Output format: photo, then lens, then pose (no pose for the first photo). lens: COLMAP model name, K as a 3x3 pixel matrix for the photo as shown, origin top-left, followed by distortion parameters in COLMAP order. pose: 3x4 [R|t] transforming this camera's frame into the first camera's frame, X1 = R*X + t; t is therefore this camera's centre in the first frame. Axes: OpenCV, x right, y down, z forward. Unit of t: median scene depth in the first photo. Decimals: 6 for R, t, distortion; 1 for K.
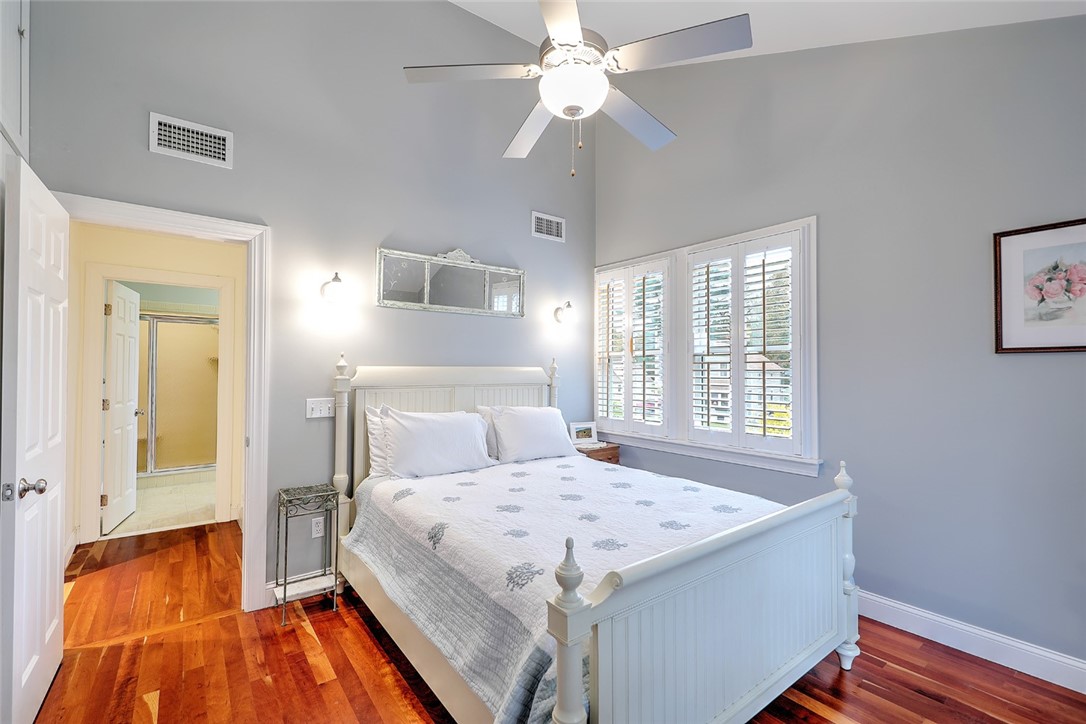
lens RADIAL K [[478.9, 0, 542.5], [0, 478.9, 363.6], [0, 0, 1]] dist [0.000627, -0.000039]
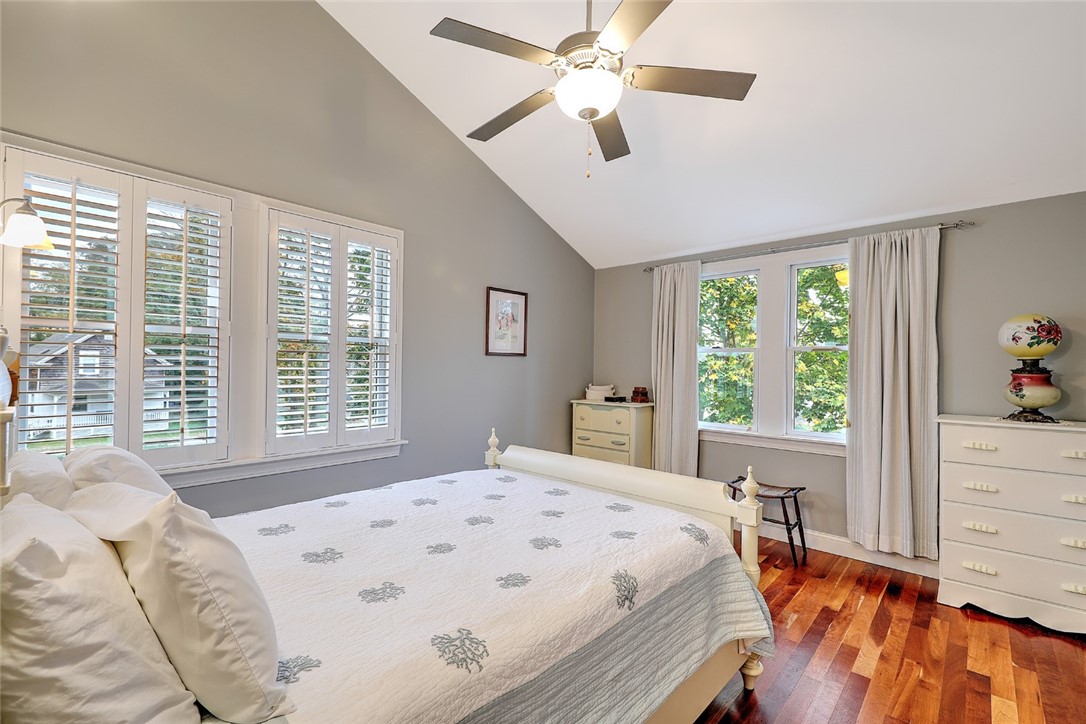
lens RADIAL K [[478.9, 0, 541.8], [0, 478.9, 363.7], [0, 0, 1]] dist [0.000627, -0.000039]
pose [[-0.183060, 0.000132, 0.983102, -0.868405], [-0.027822, 0.999599, -0.005315, 0.013959], [-0.982708, -0.028325, -0.182983, 1.194440]]
